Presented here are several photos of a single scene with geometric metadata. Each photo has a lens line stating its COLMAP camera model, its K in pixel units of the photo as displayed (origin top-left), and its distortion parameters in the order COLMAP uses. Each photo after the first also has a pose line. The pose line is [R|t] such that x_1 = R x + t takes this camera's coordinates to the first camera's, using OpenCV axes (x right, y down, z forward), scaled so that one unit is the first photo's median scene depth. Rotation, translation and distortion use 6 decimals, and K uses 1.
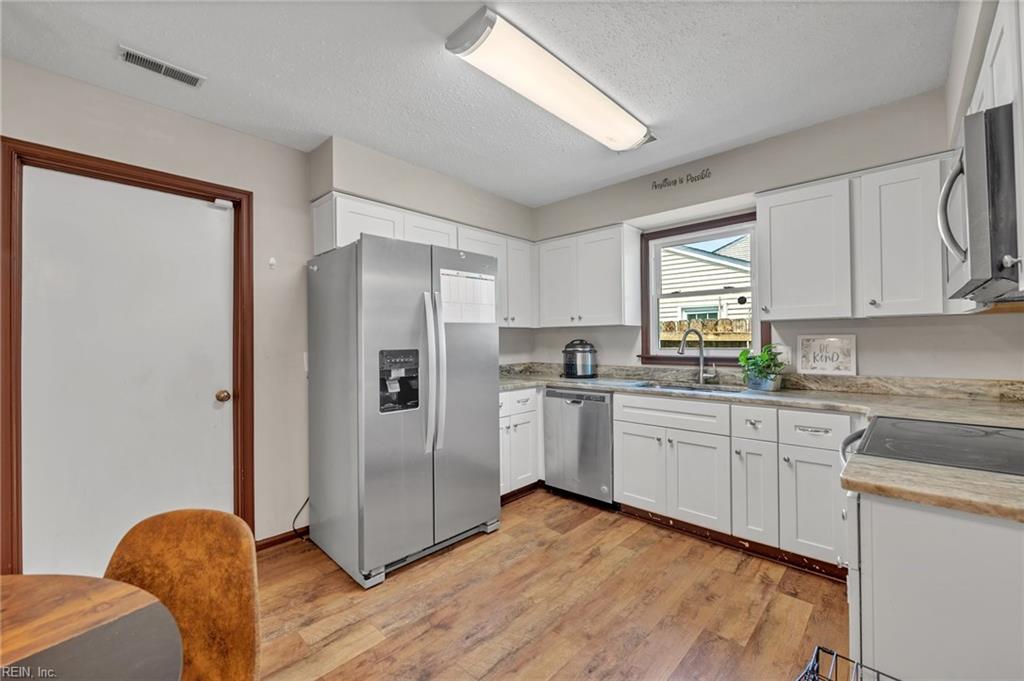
lens RADIAL K [[410.8, 0, 518.9], [0, 410.8, 338.6], [0, 0, 1]] dist [0.002813, -0.001626]
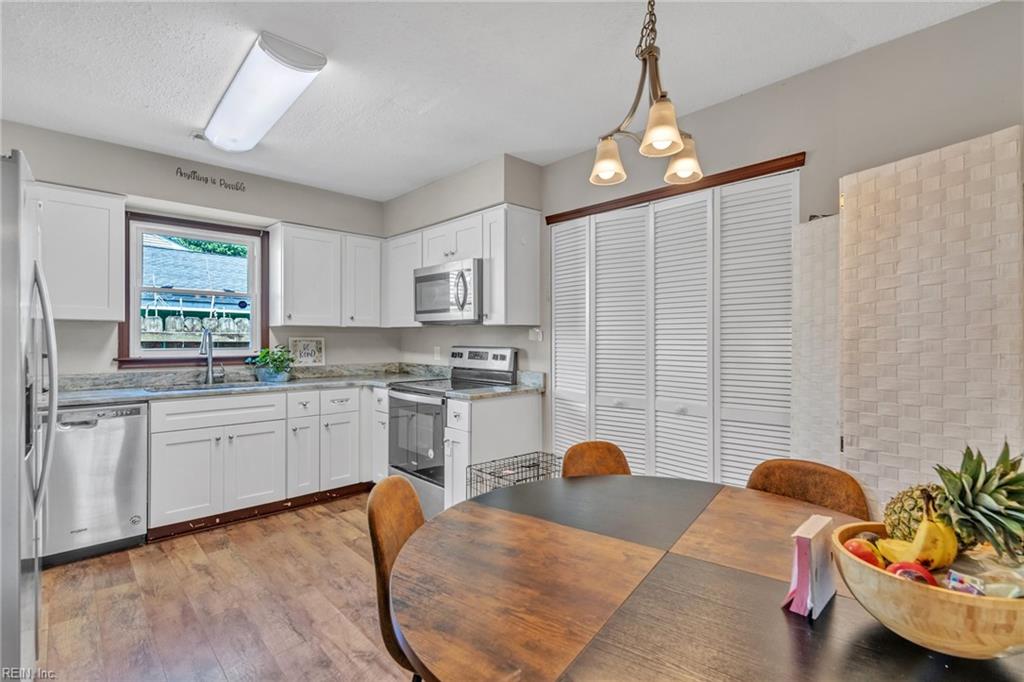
lens RADIAL K [[487.9, 0, 518.4], [0, 487.9, 340.5], [0, 0, 1]] dist [0.003308, 0.000250]
pose [[0.062481, 0.006776, 0.998023, -0.829452], [-0.006862, 0.999956, -0.006360, 0.007185], [-0.998023, -0.006451, 0.062525, 0.200343]]
